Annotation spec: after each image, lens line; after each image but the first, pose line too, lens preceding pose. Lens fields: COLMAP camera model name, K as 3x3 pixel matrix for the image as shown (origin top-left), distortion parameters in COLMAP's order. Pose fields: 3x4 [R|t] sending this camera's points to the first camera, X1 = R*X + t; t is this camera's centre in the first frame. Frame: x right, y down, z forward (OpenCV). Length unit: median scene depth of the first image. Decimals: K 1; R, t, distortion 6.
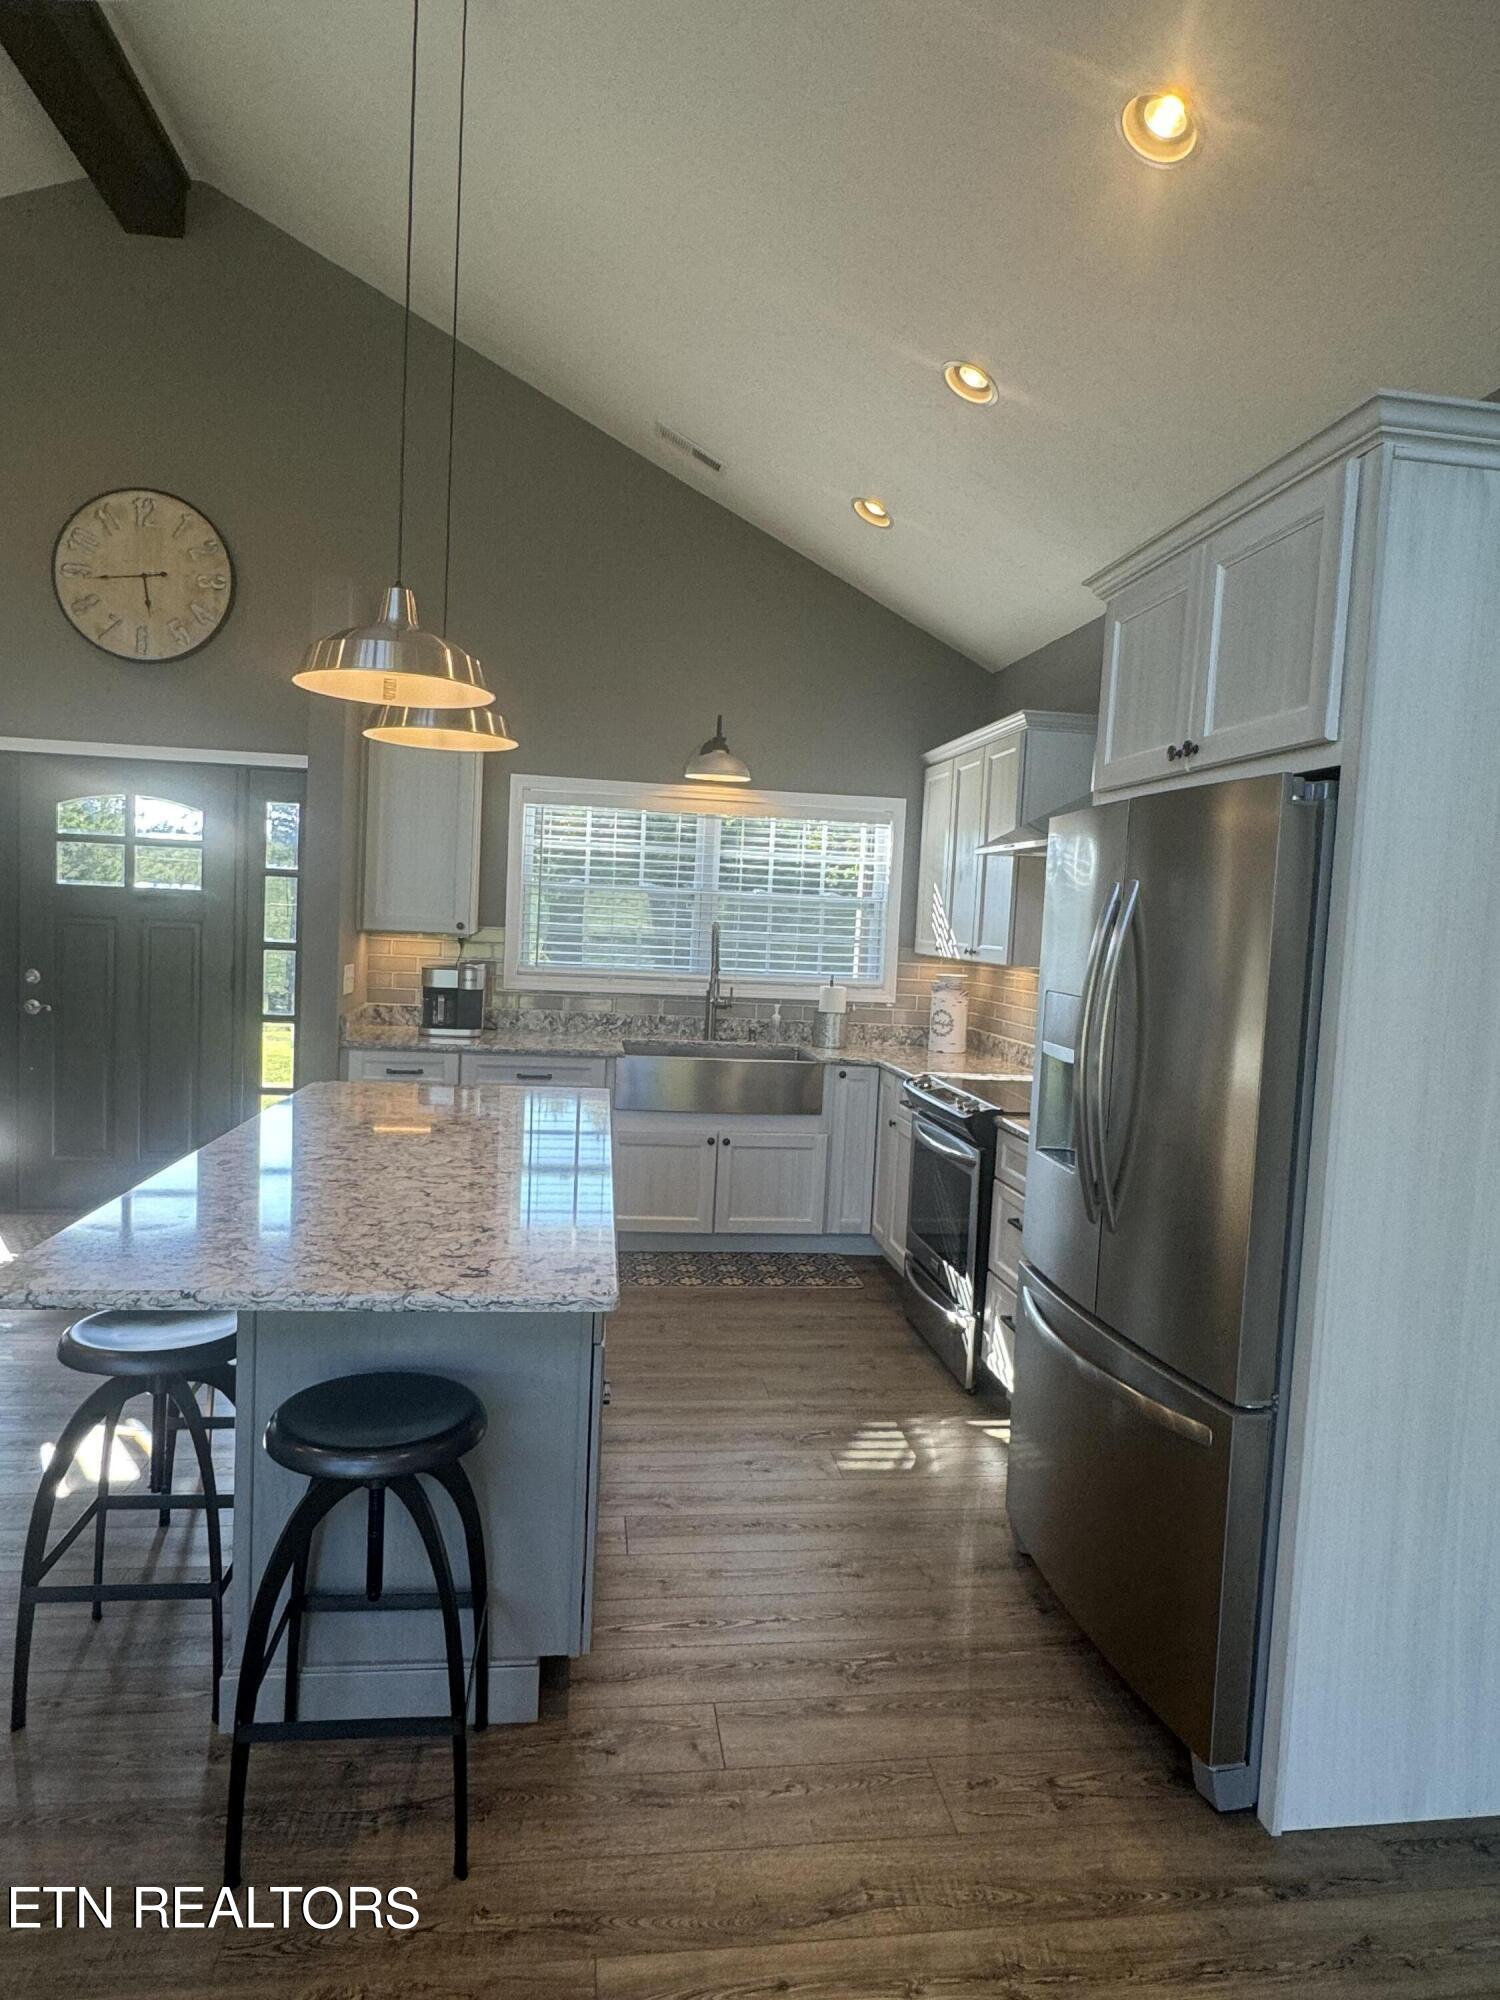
lens RADIAL K [[1188.5, 0, 754.7], [0, 1188.5, 1010.3], [0, 0, 1]] dist [-0.006551, 0.001944]
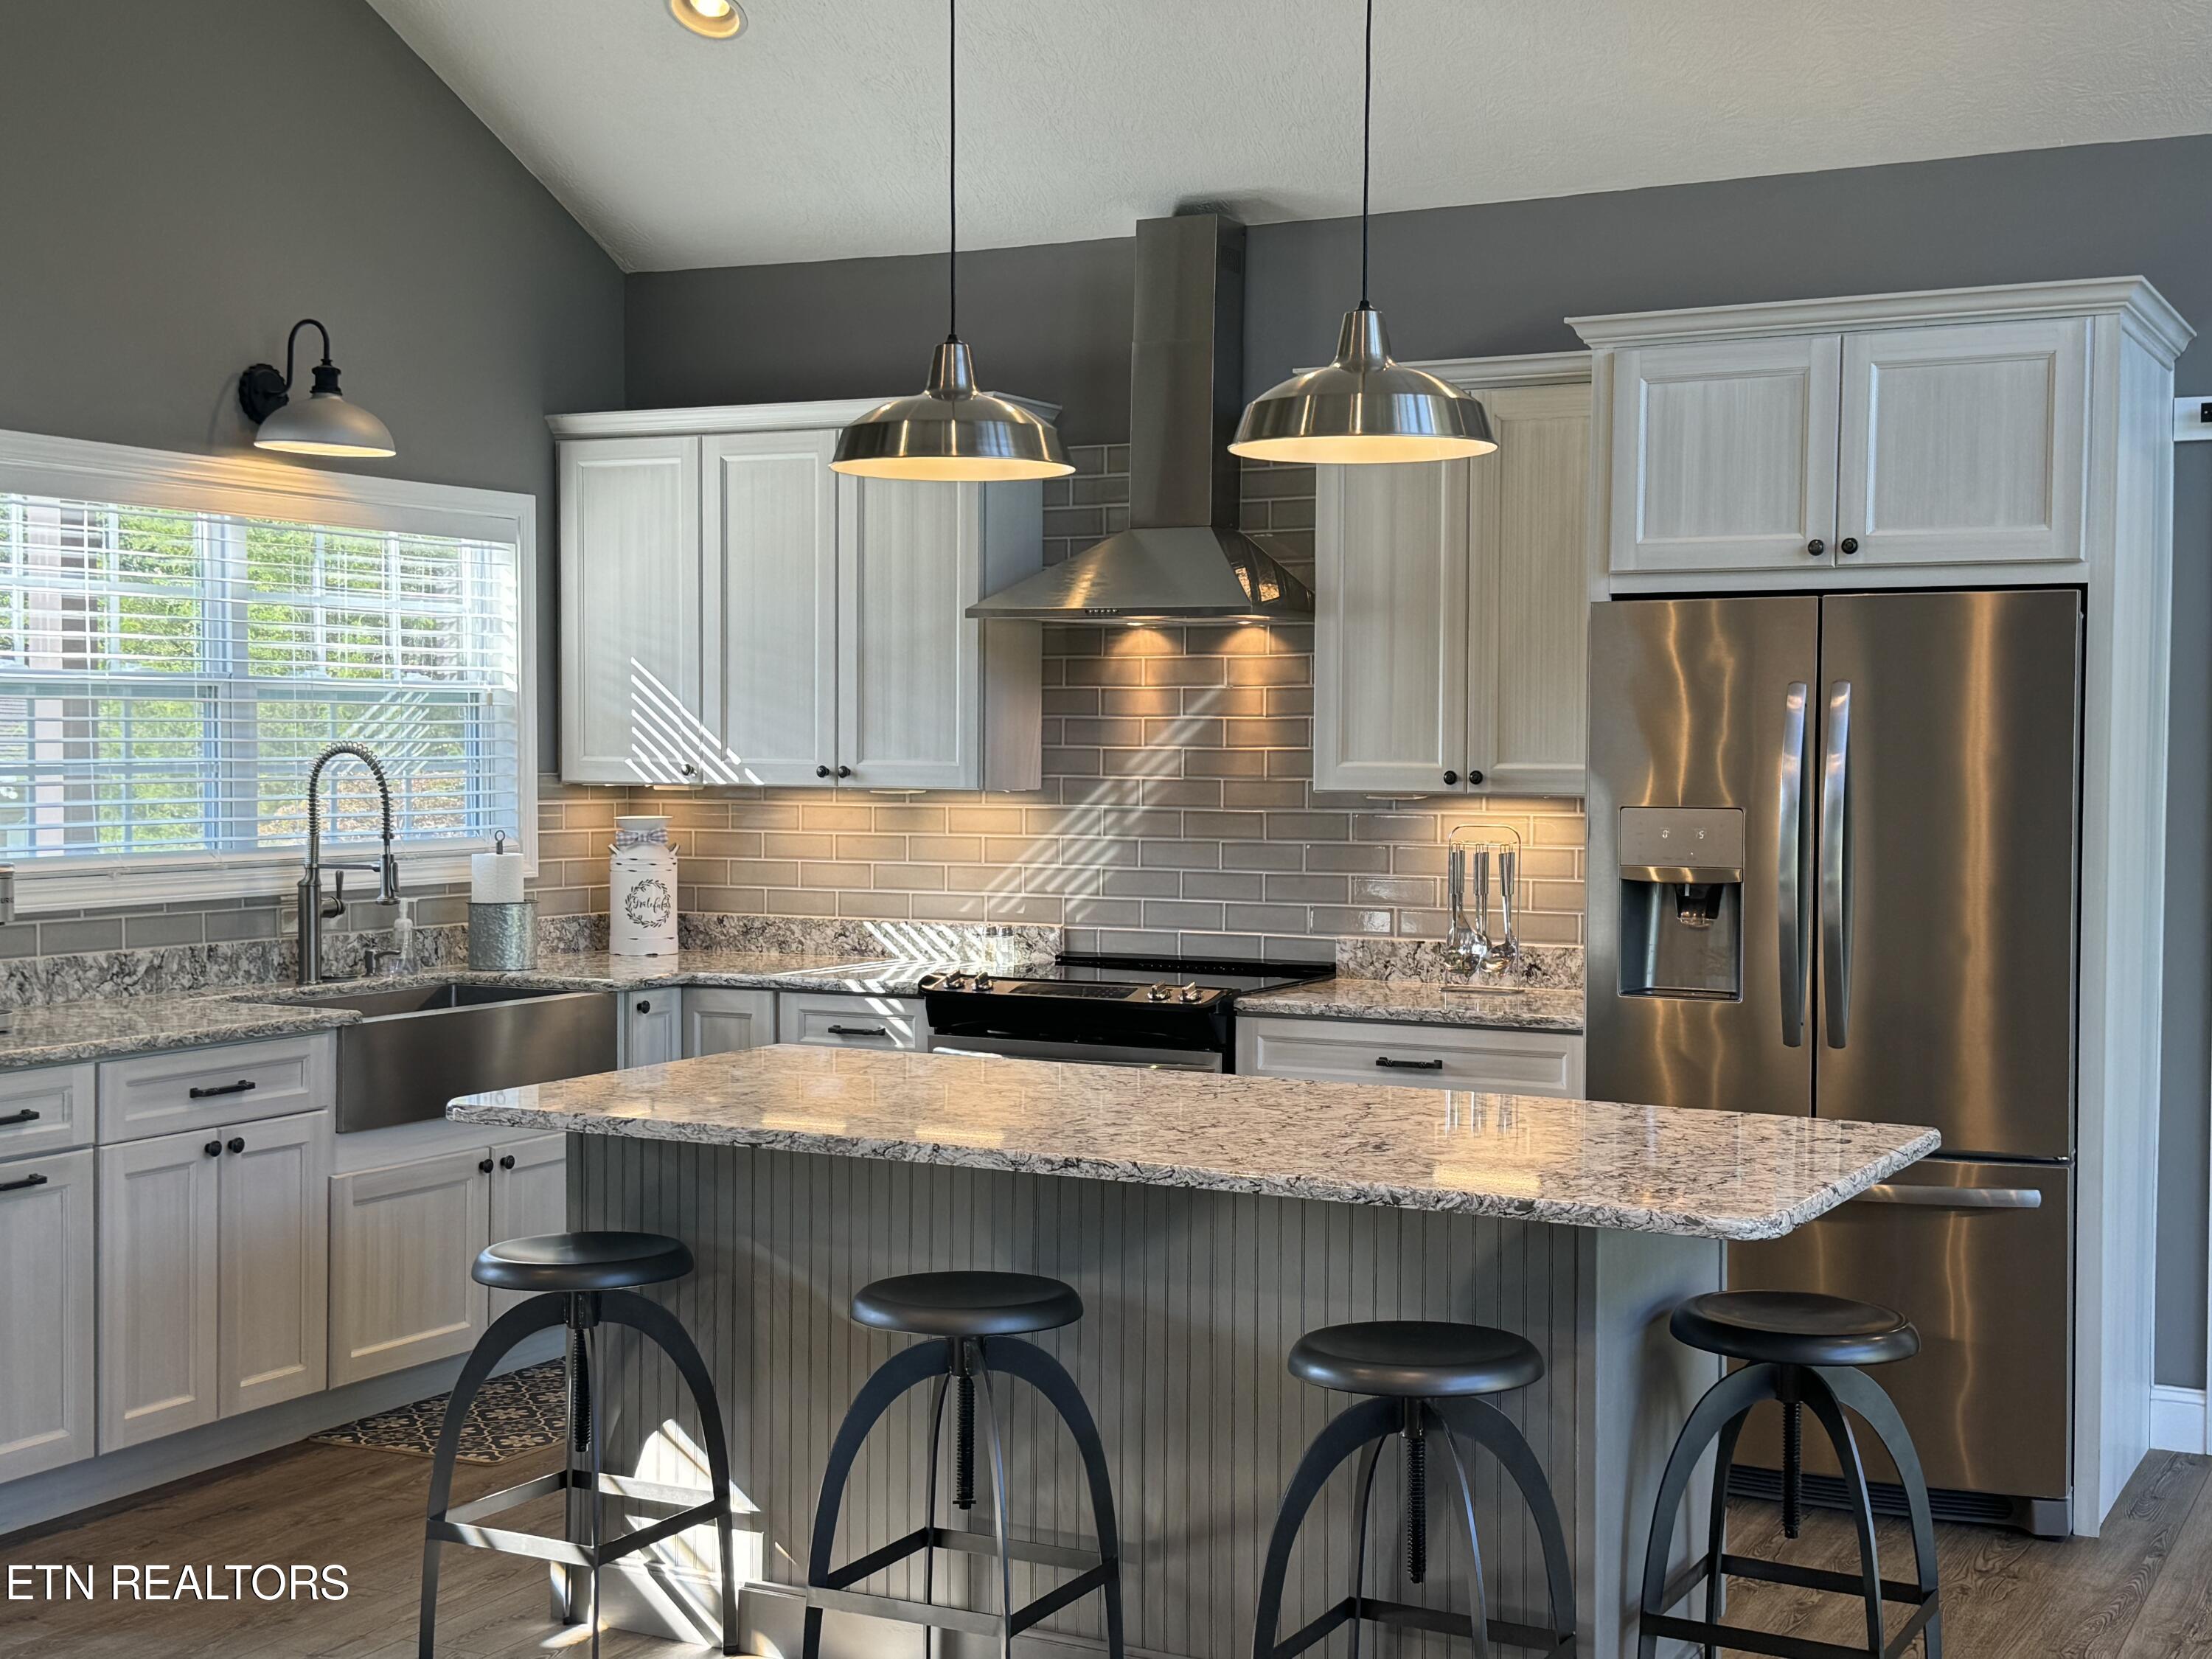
lens RADIAL K [[2802.7, 0, 1100.8], [0, 2802.7, 833.8], [0, 0, 1]] dist [0.112515, 0.000000]
pose [[0.591499, -0.074521, 0.802854, -0.774634], [0.085932, 0.995875, 0.029127, -0.042178], [-0.801713, 0.051763, 0.595463, 0.045597]]
